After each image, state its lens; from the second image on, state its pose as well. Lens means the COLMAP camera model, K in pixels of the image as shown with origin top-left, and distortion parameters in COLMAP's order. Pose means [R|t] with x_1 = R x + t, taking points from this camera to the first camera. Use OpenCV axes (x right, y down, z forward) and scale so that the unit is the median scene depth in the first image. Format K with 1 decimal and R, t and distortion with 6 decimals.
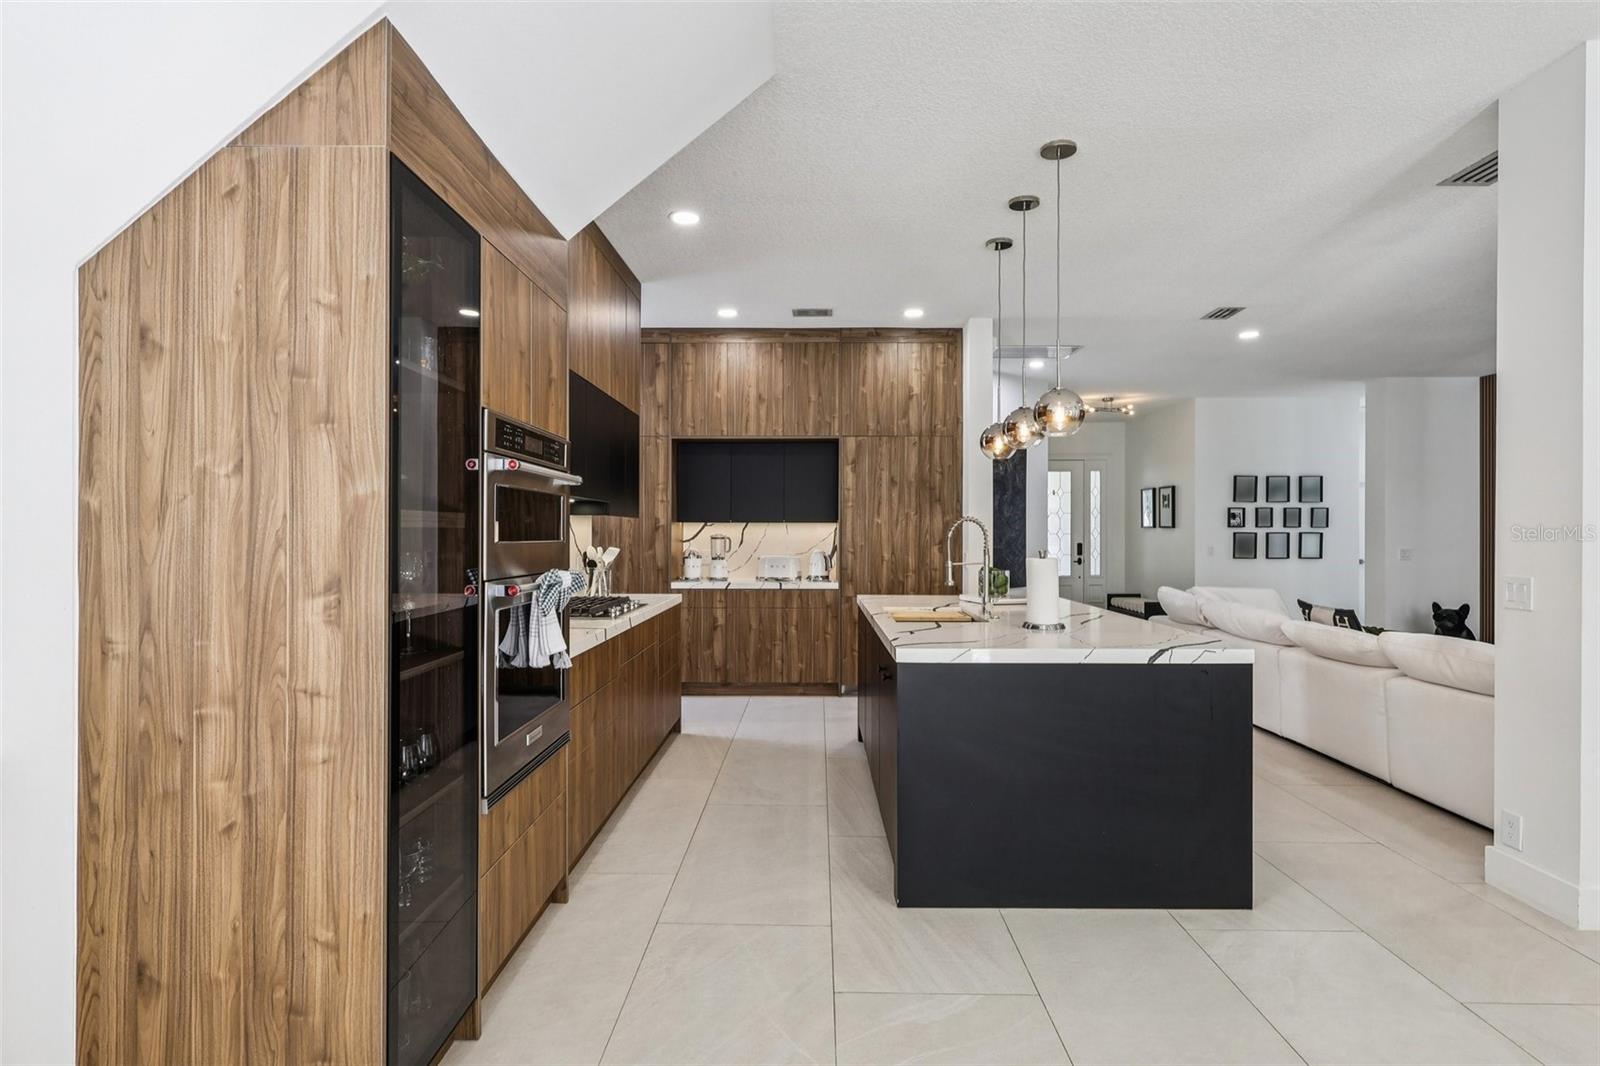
lens RADIAL K [[800.7, 0, 800.0], [0, 800.7, 533.0], [0, 0, 1]] dist [-0.000378, 0.000867]
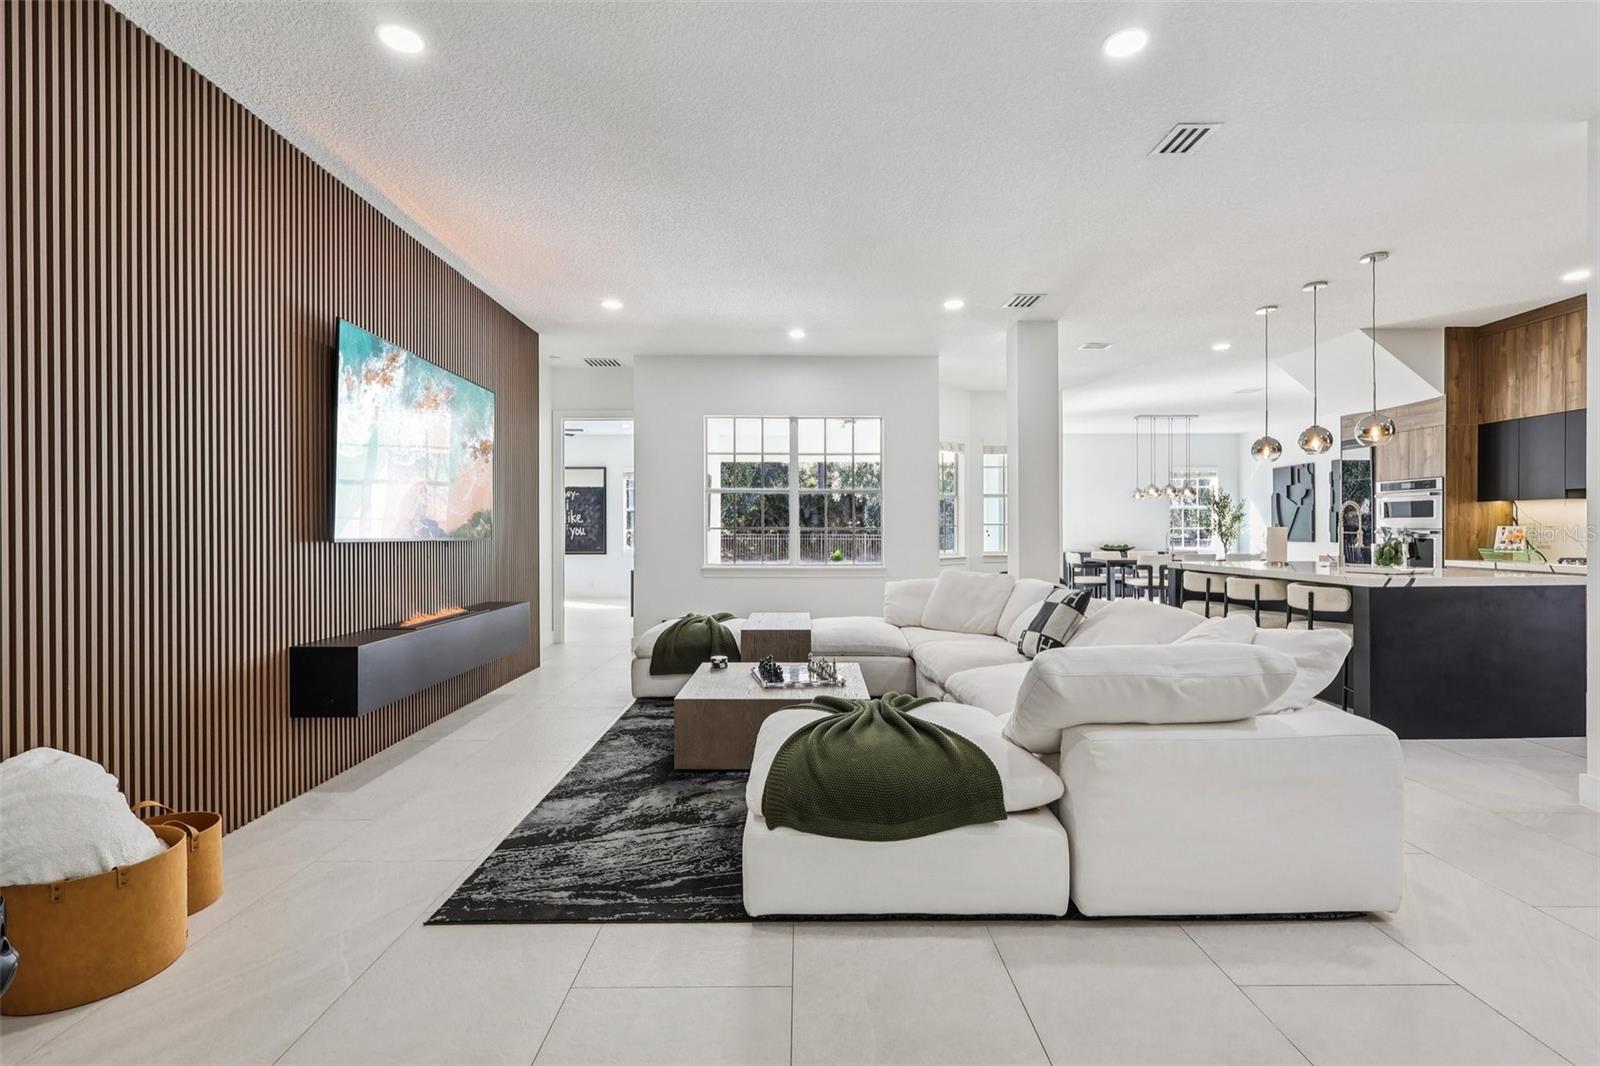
lens RADIAL K [[752.9, 0, 800.0], [0, 752.9, 533.0], [0, 0, 1]] dist [-0.001152, -0.000029]
pose [[-0.999739, 0.004119, -0.022457, 0.773135], [0.004019, 0.999982, 0.004489, 0.017658], [0.022475, 0.004397, -0.999738, 1.451783]]
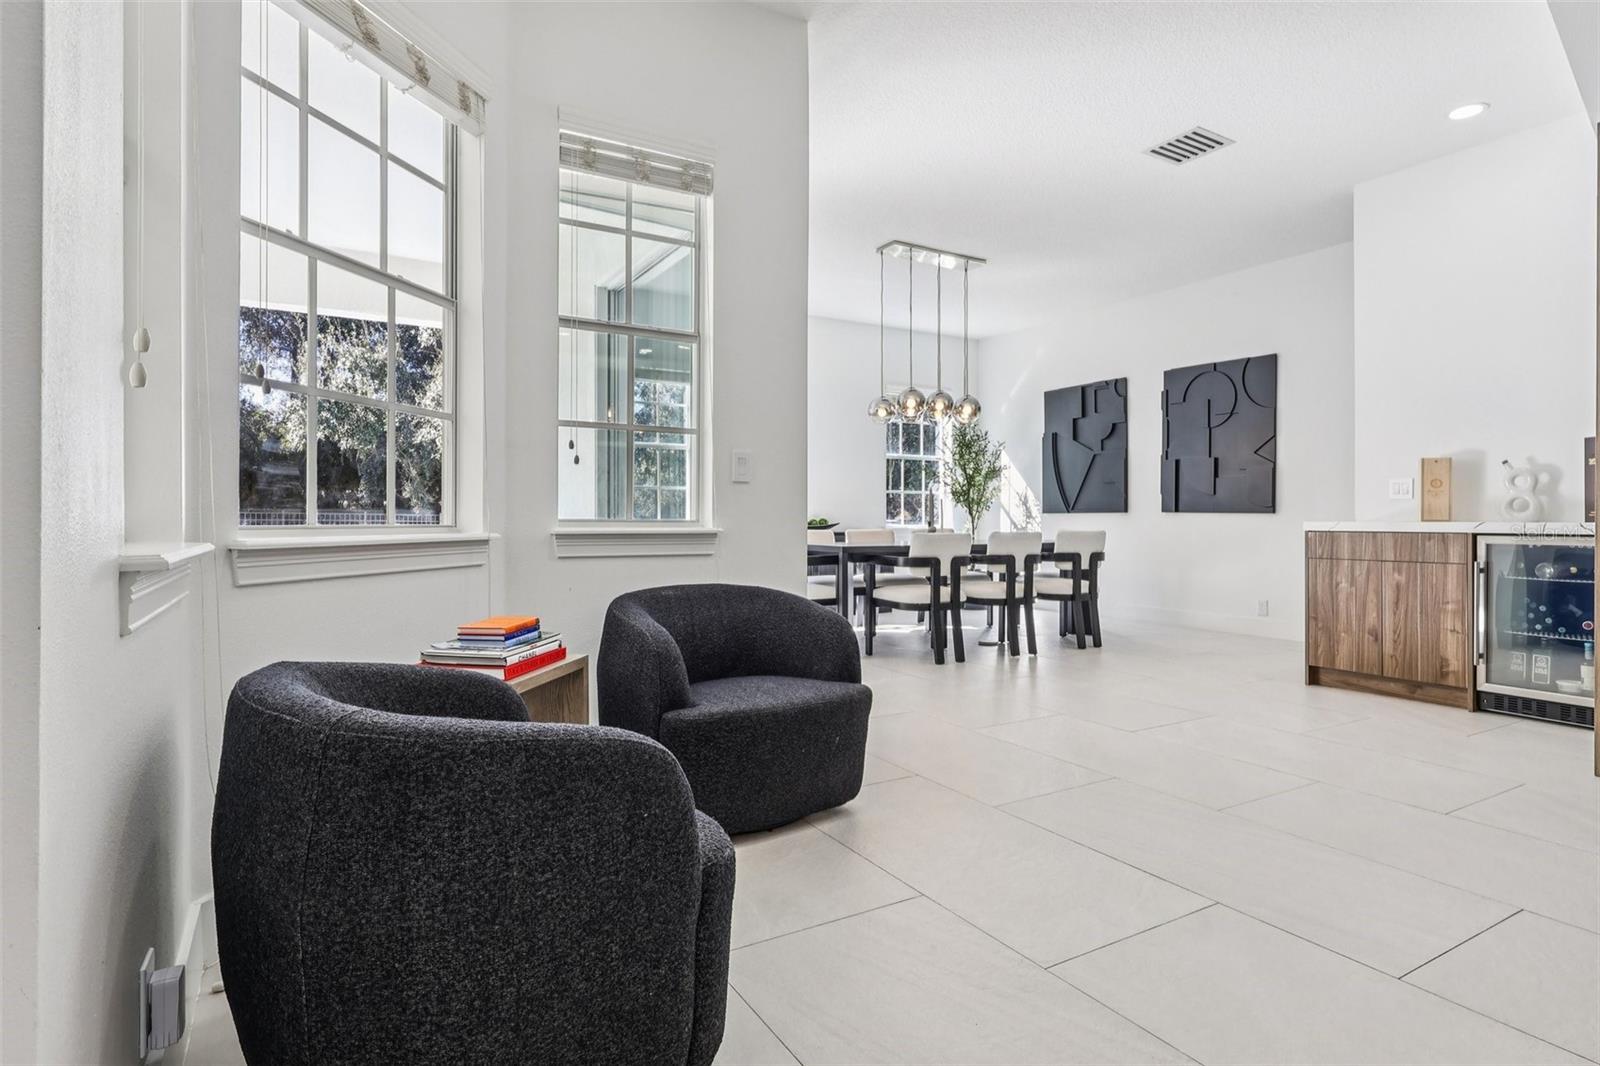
lens RADIAL K [[837.0, 0, 802.0], [0, 837.0, 519.3], [0, 0, 1]] dist [0.000348, 0.000162]
pose [[-0.853727, -0.001331, -0.520719, 0.498599], [-0.003254, 0.999991, 0.002778, 0.061140], [0.520711, 0.004066, -0.853723, 0.420826]]
